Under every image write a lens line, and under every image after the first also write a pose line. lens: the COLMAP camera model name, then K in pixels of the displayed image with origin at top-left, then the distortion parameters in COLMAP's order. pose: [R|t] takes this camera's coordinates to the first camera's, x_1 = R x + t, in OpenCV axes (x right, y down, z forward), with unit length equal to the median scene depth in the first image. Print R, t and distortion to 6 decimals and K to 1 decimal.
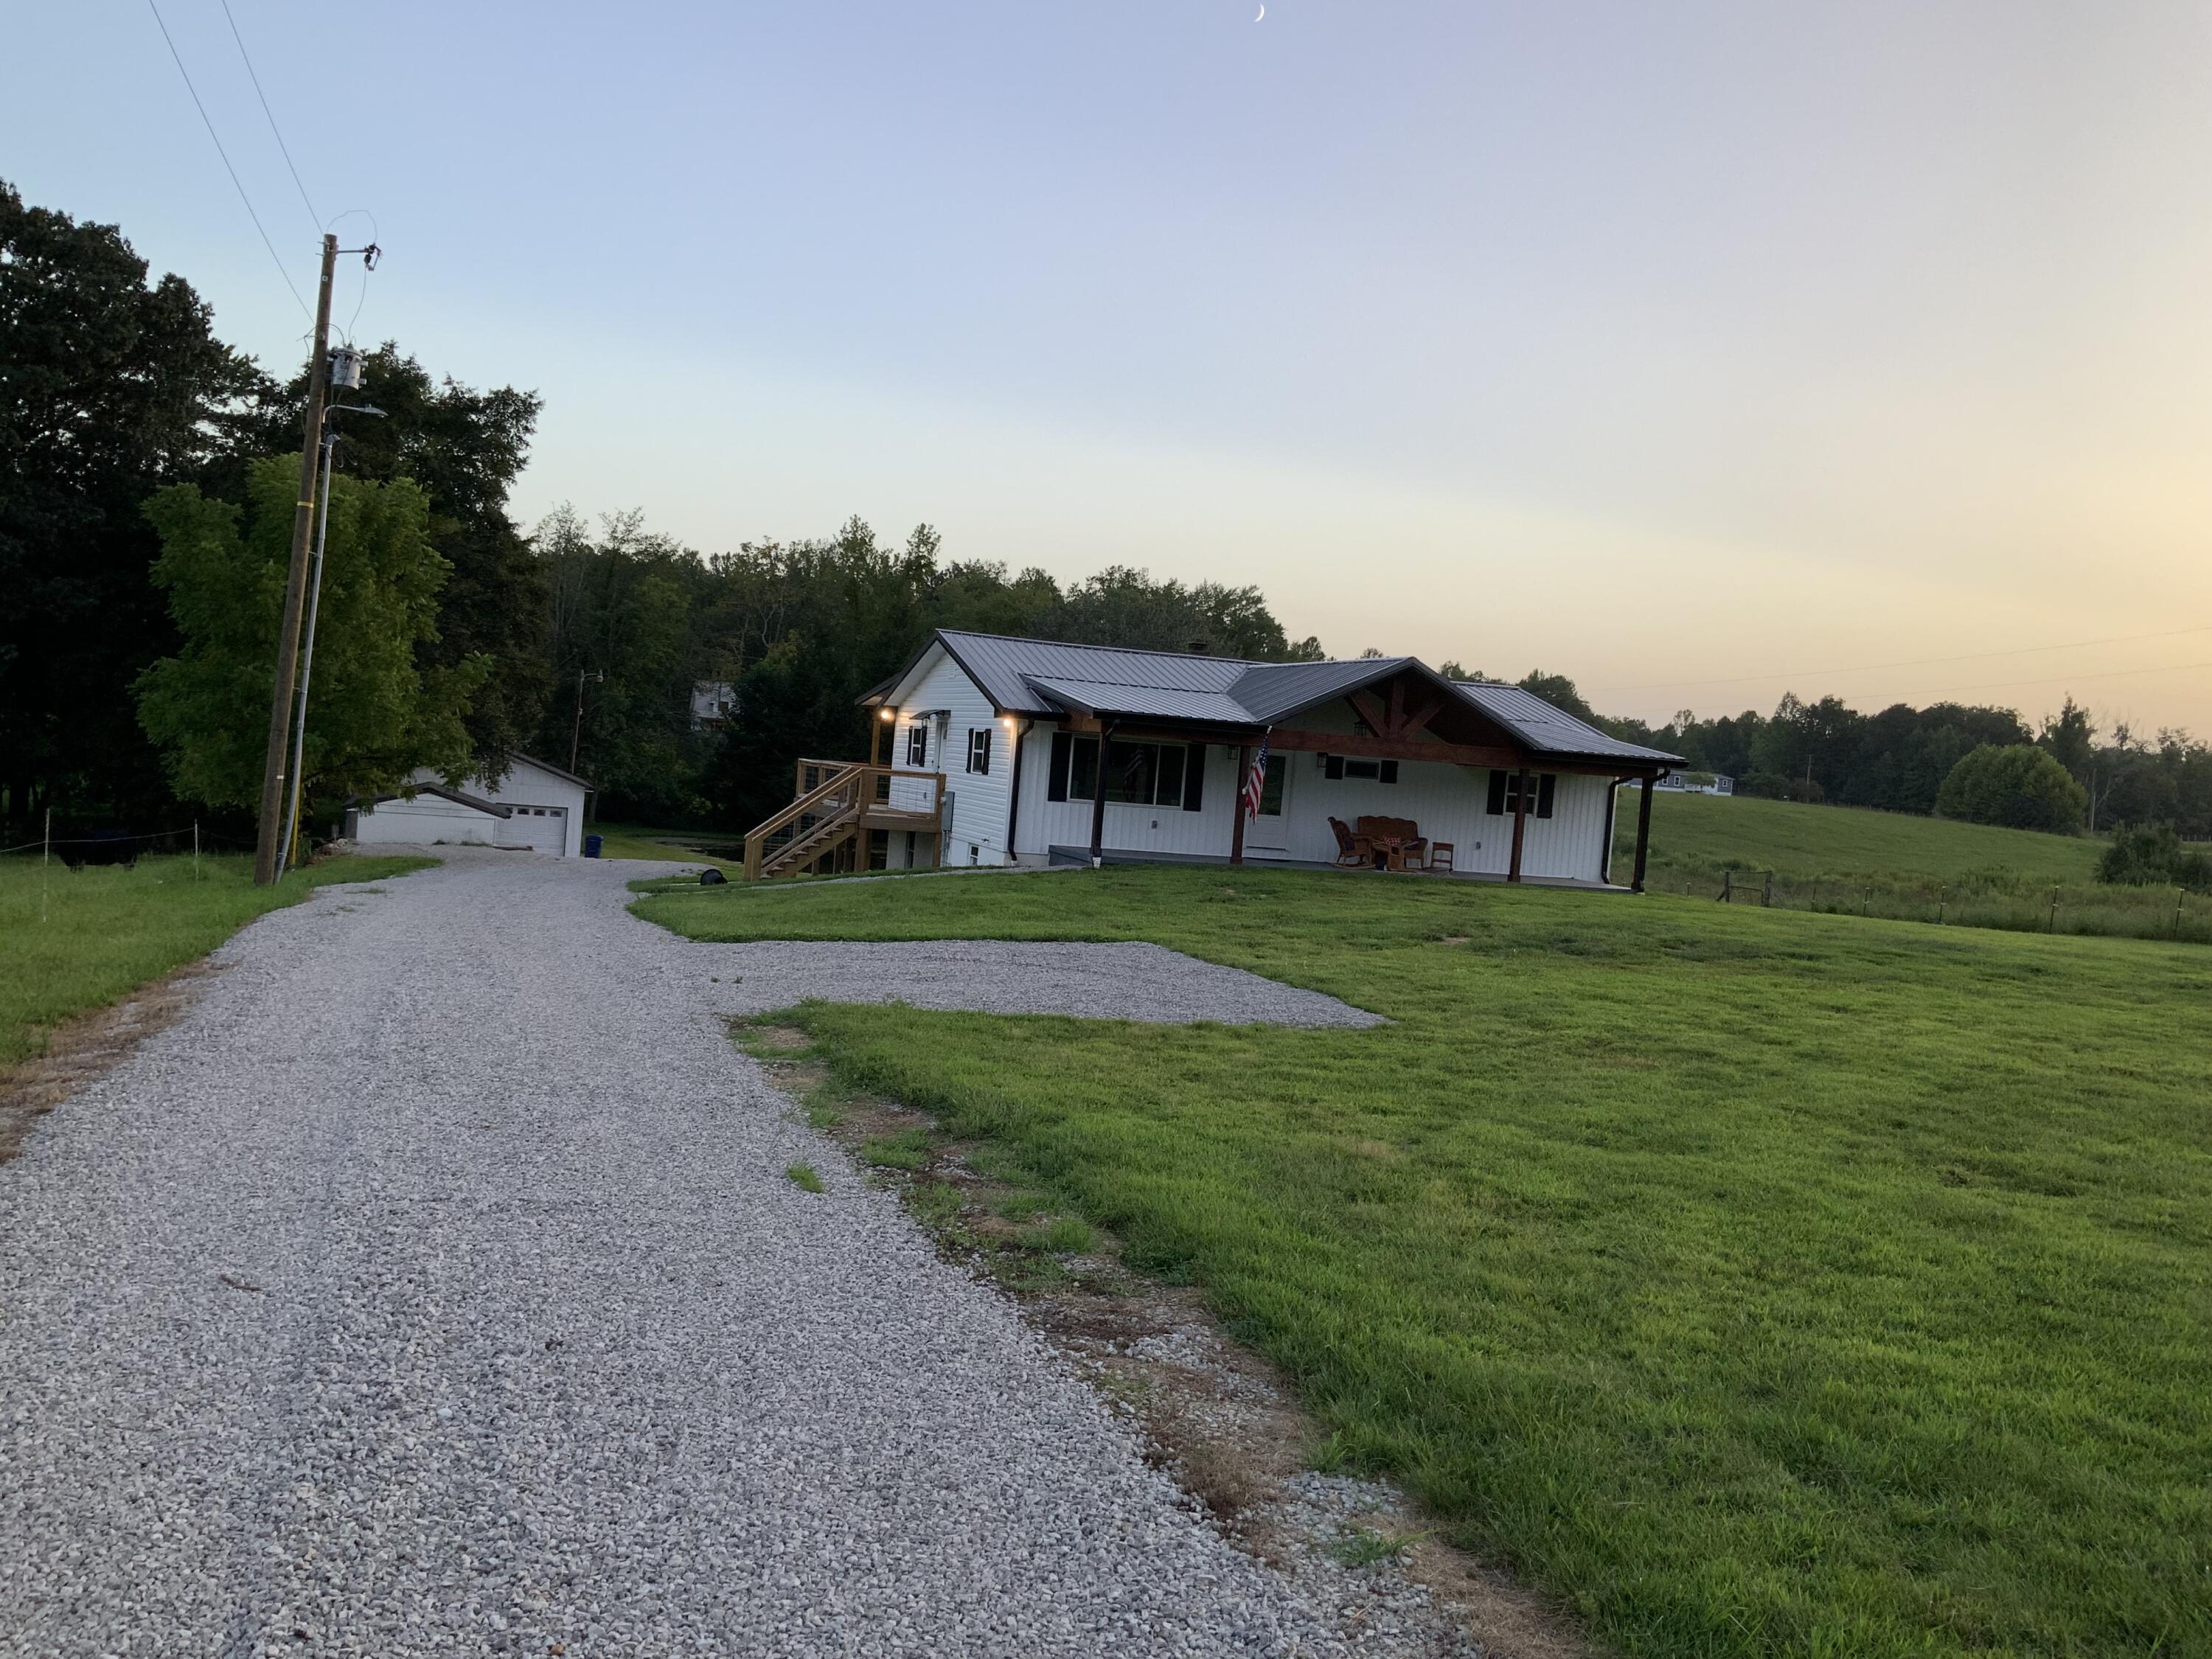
lens RADIAL K [[1857.3, 0, 1098.4], [0, 1857.3, 818.7], [0, 0, 1]] dist [0.115802, 0.002920]
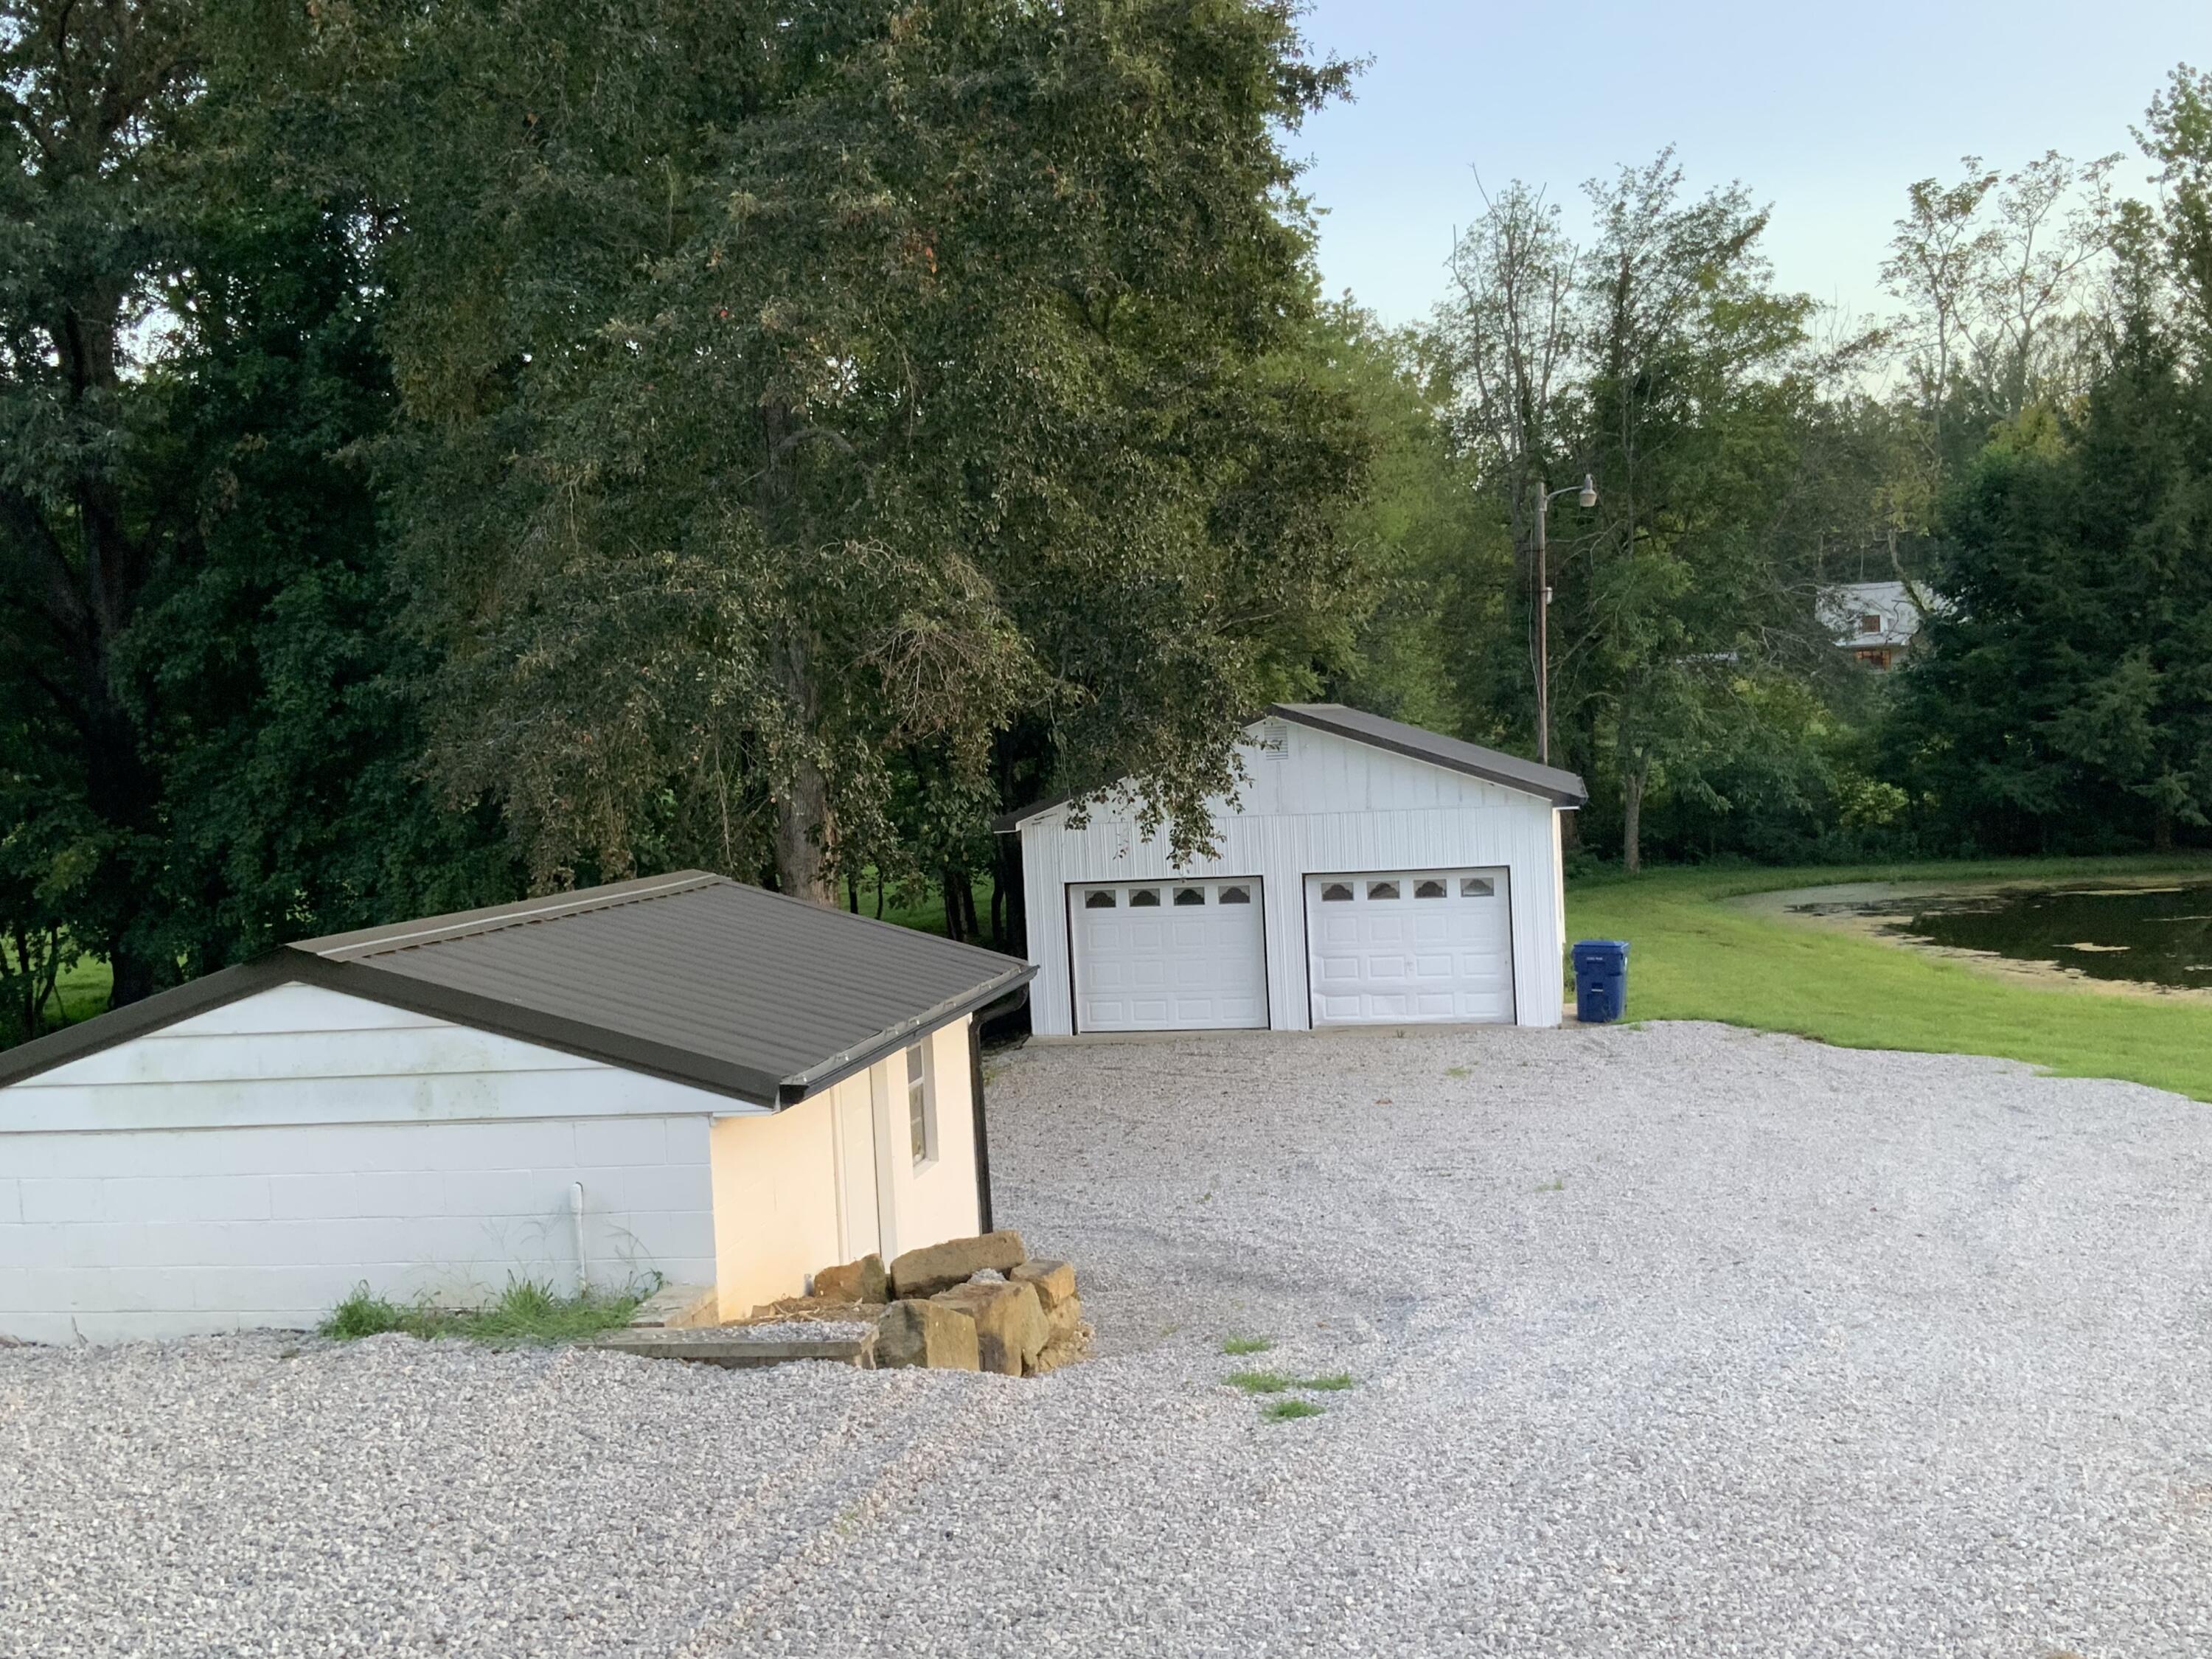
lens RADIAL K [[2318.8, 0, 1106.4], [0, 2318.8, 831.3], [0, 0, 1]] dist [0.074803, 0.000000]
pose [[0.865929, -0.107318, -0.488517, -0.114093], [0.109787, 0.993673, -0.023687, -0.007702], [0.487968, -0.033122, 0.872233, 0.479342]]
